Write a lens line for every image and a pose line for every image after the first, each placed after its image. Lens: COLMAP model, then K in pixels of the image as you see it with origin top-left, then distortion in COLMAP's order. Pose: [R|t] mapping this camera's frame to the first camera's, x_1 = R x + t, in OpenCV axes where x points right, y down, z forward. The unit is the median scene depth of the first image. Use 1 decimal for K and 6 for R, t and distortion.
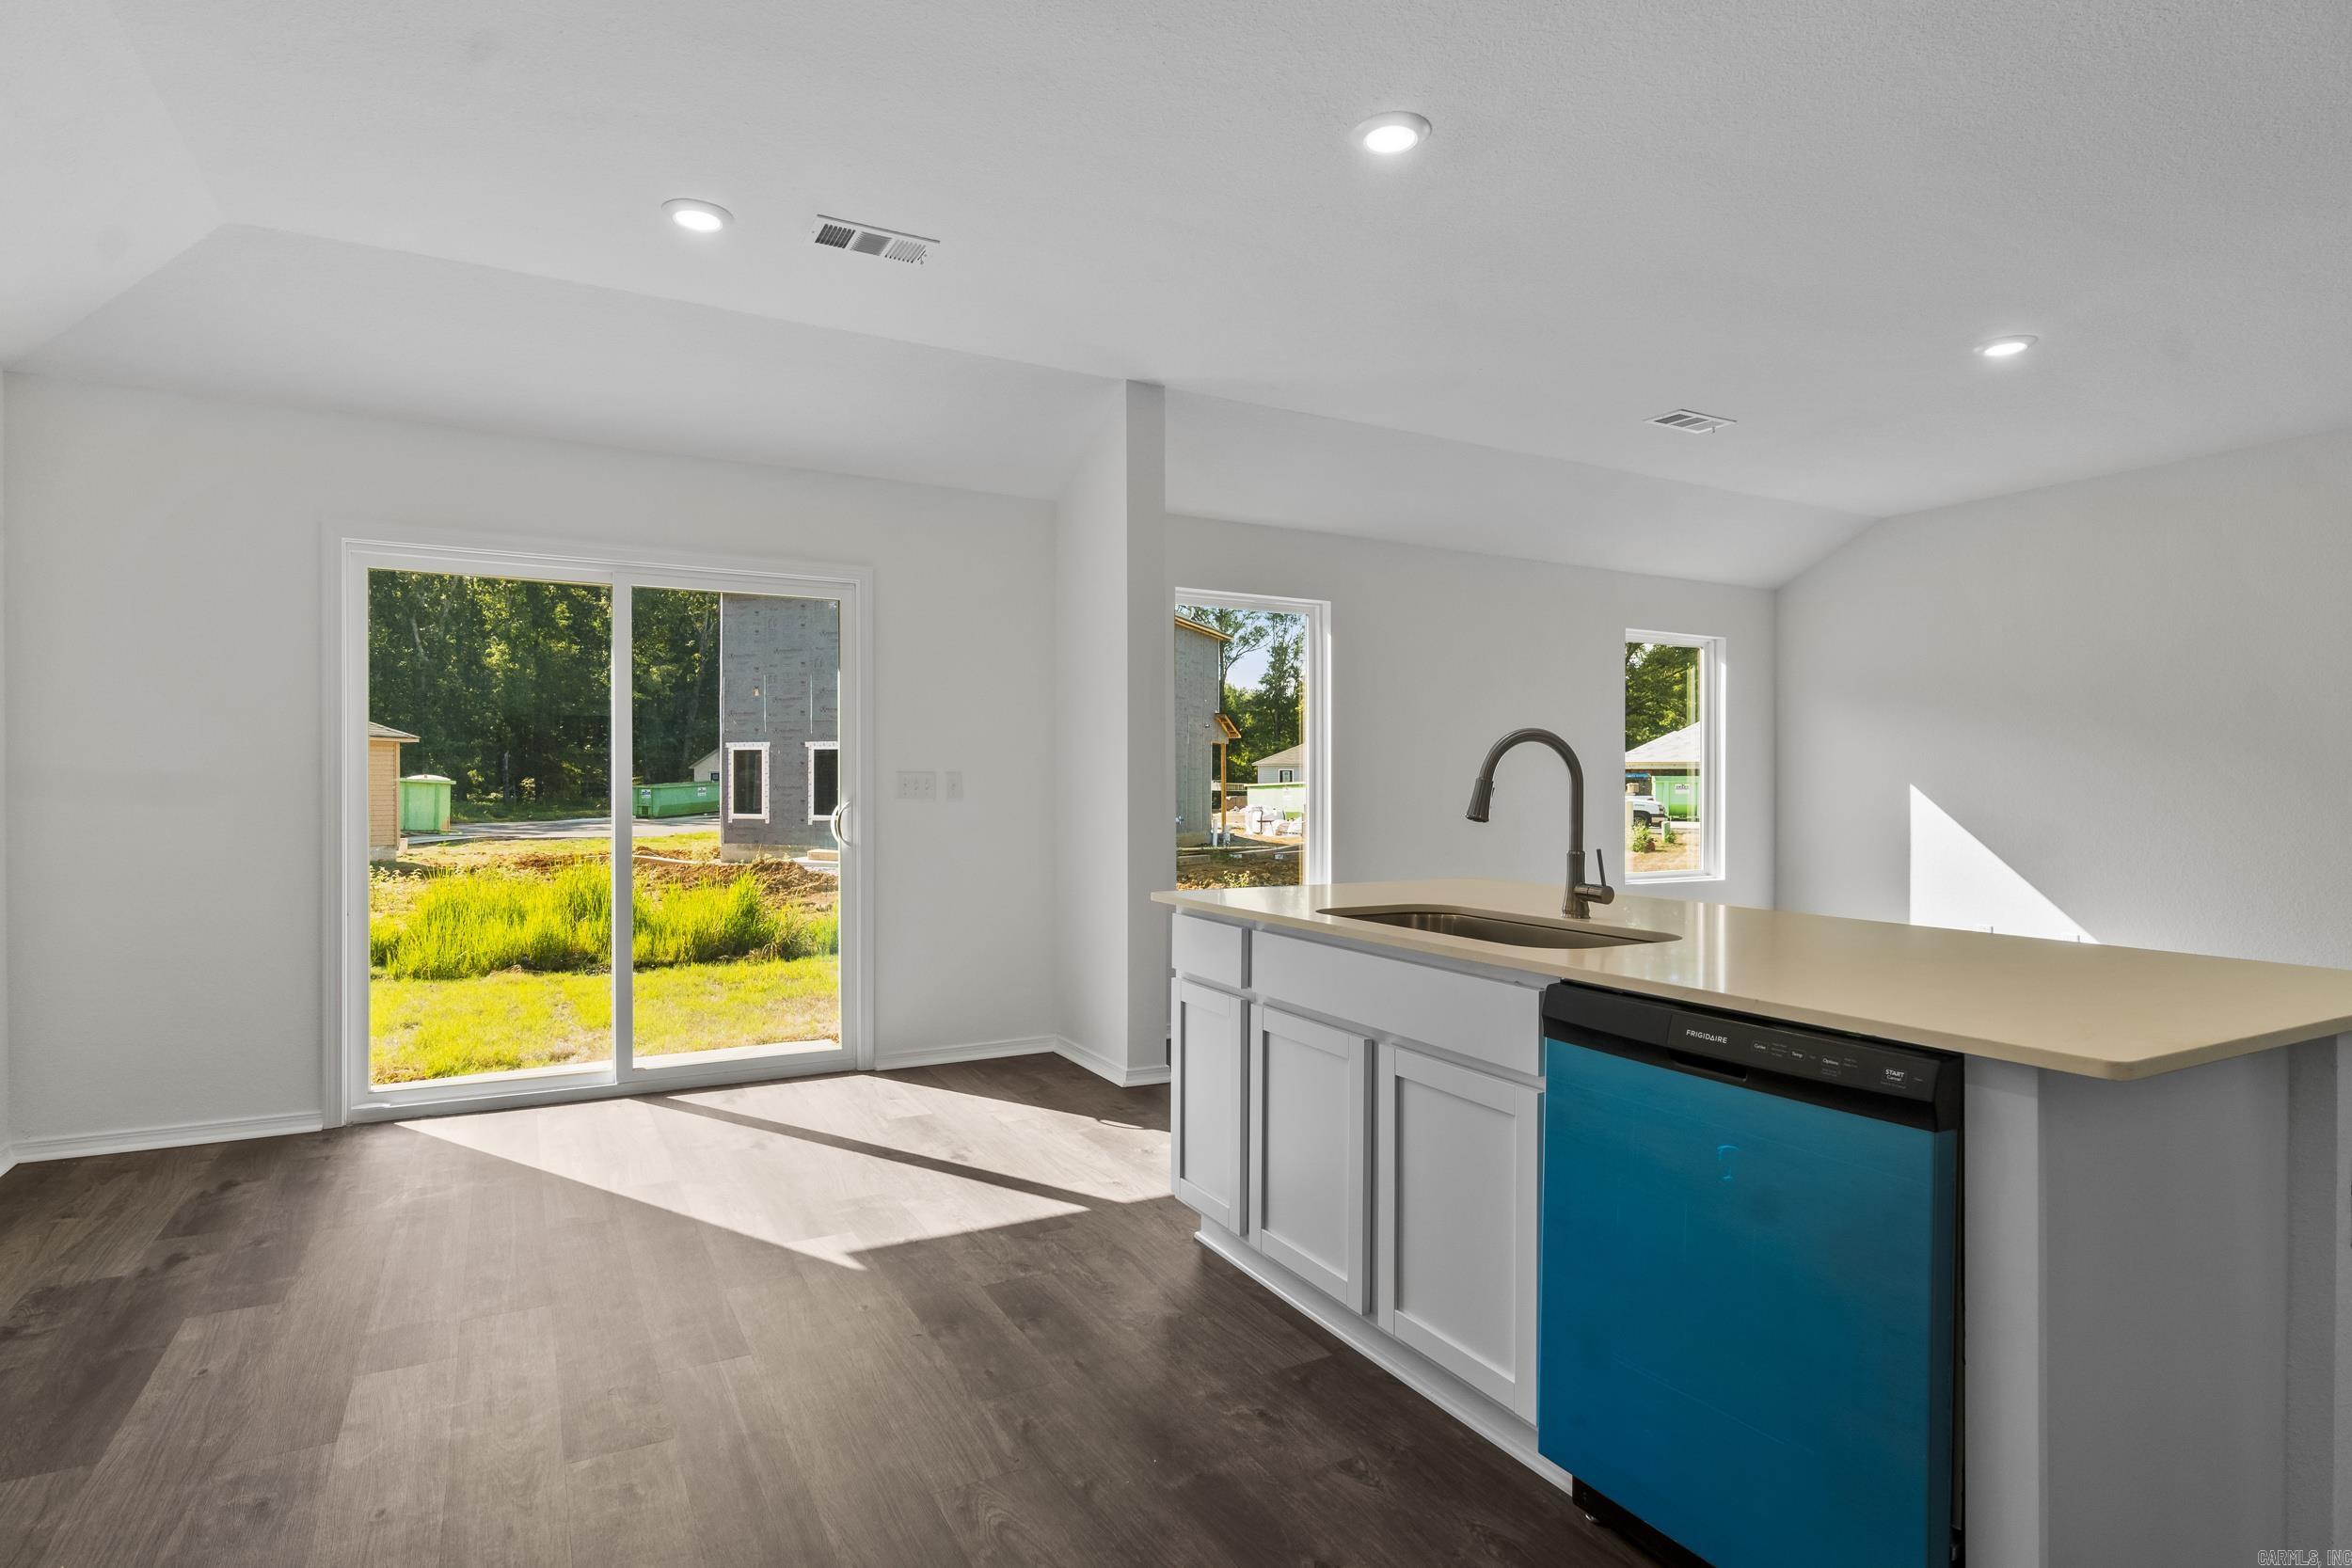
lens RADIAL K [[1198.3, 0, 1160.2], [0, 1198.3, 783.7], [0, 0, 1]] dist [-0.004464, -0.000349]
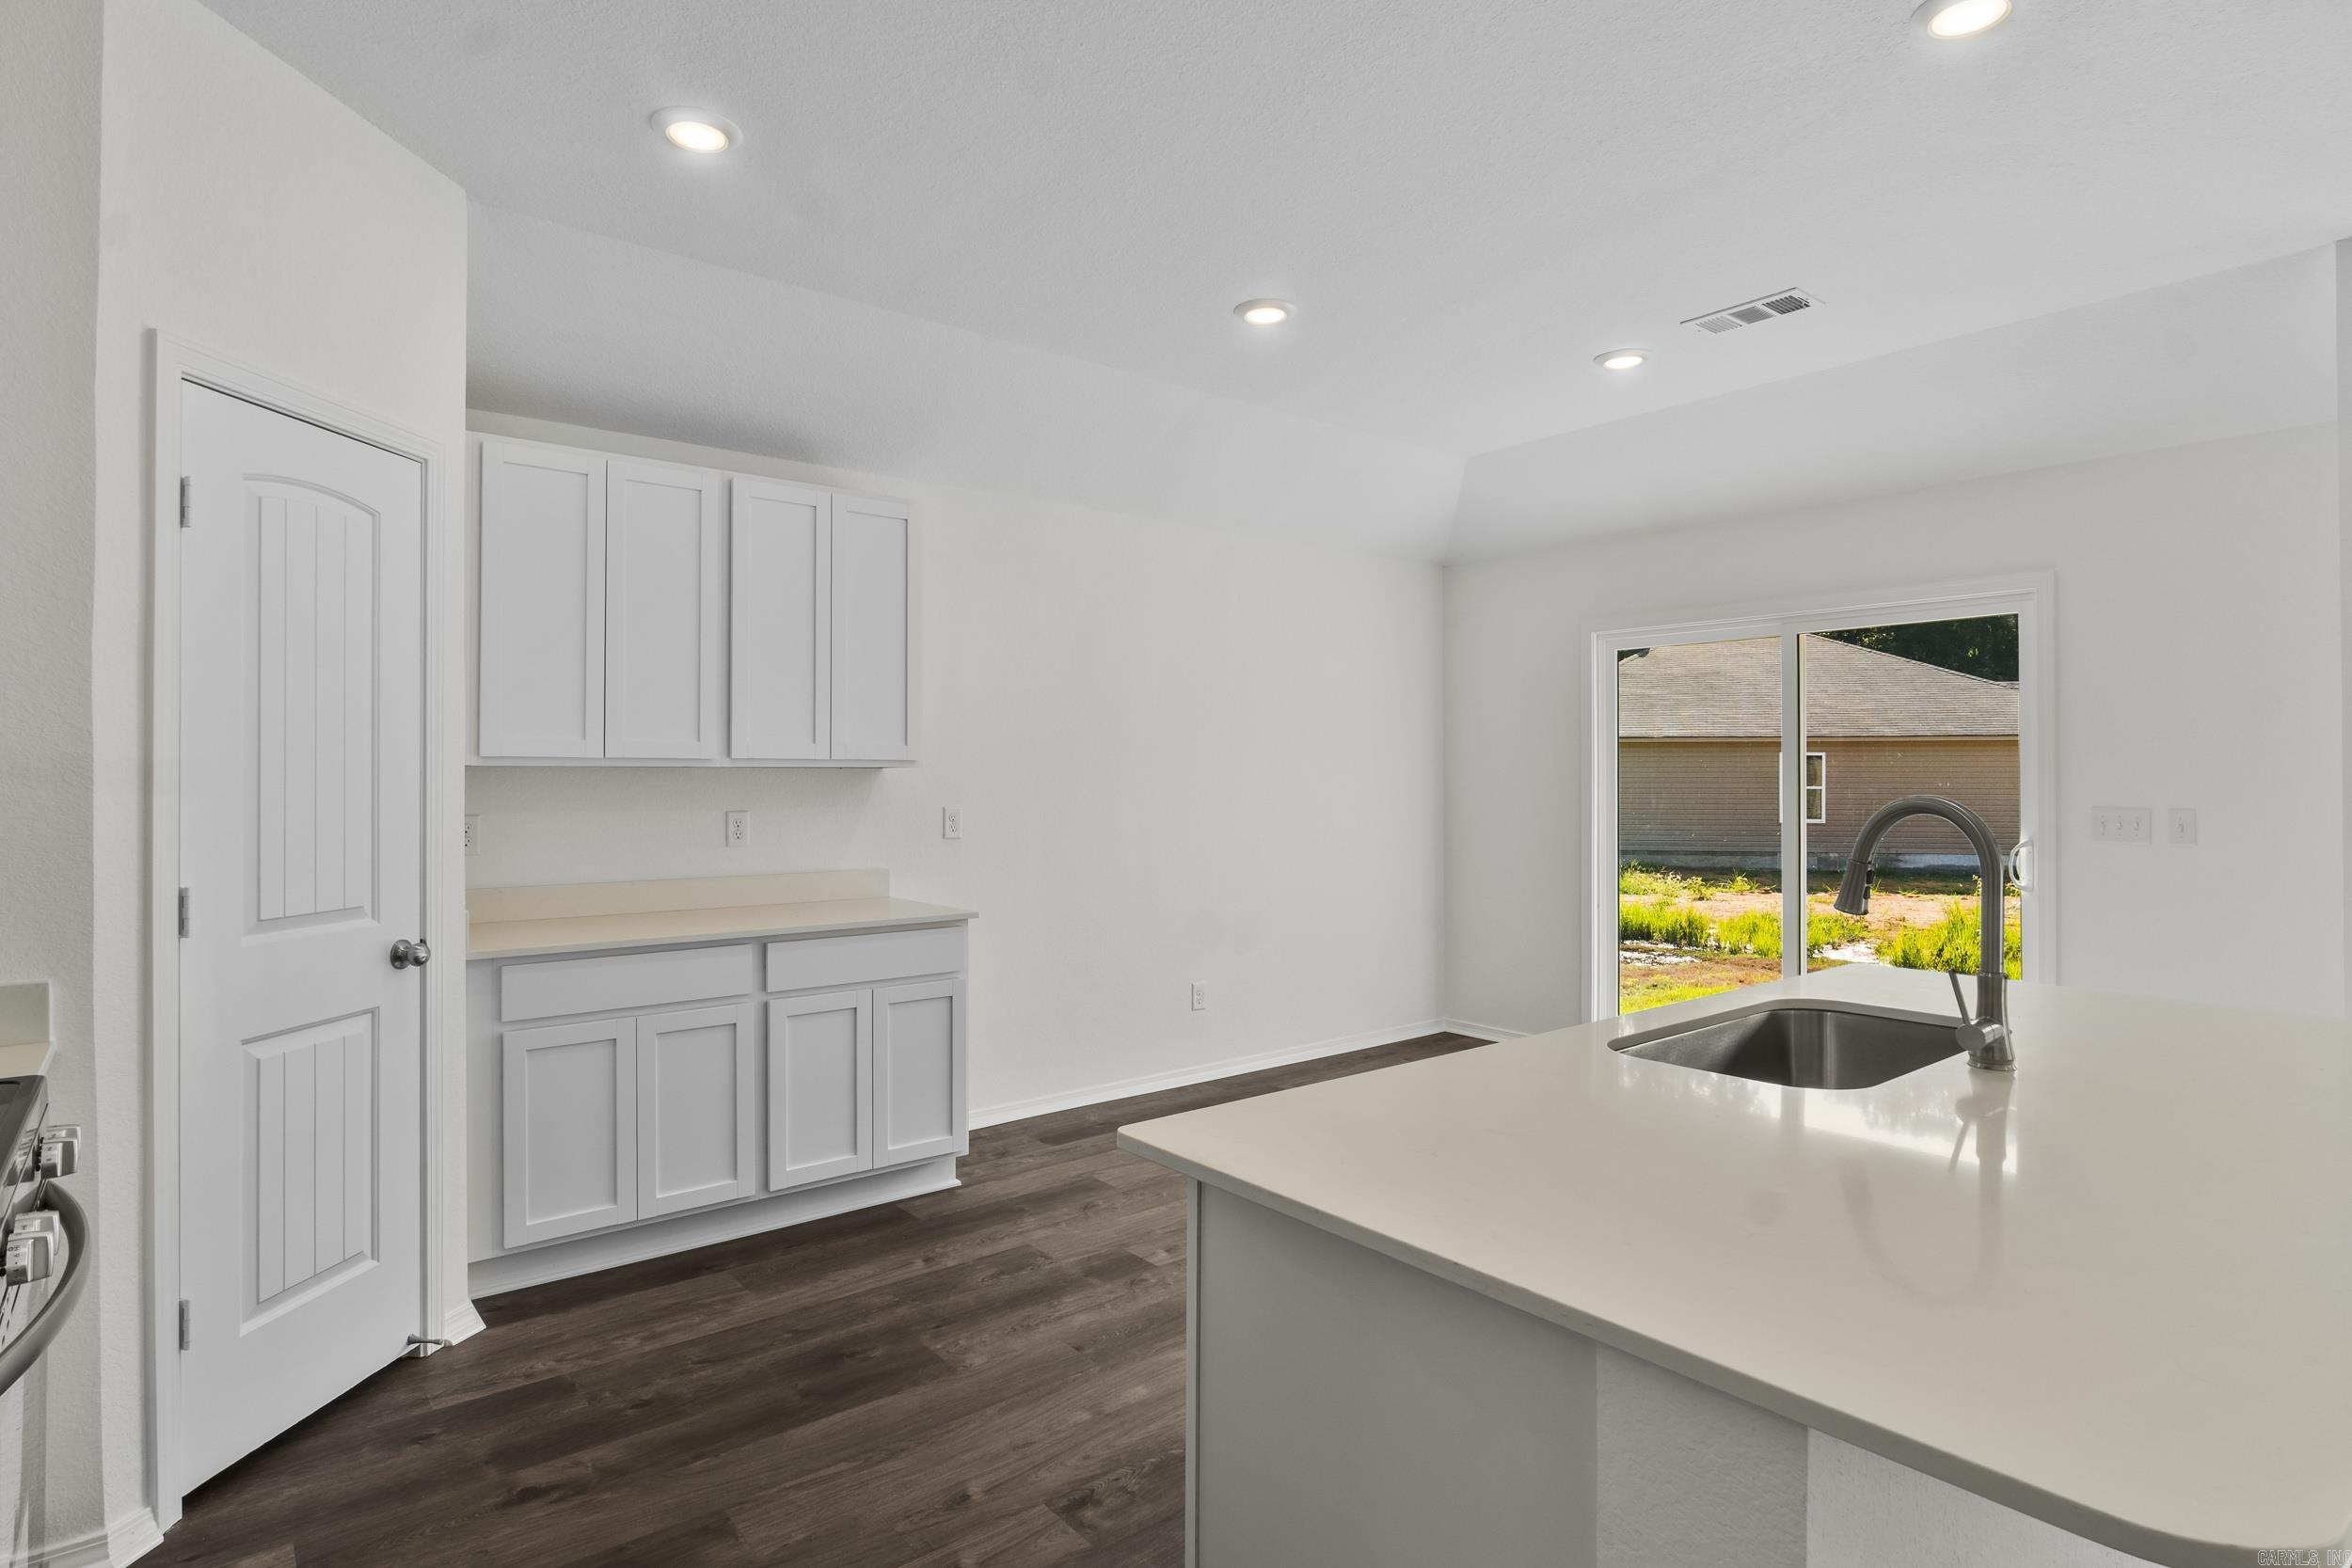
lens RADIAL K [[1228.5, 0, 1159.8], [0, 1228.5, 777.0], [0, 0, 1]] dist [-0.003958, -0.001026]
pose [[0.184715, -0.001275, -0.982791, 0.440848], [-0.001055, 0.999998, -0.001496, -0.026190], [0.982792, 0.001313, 0.184714, 0.178123]]
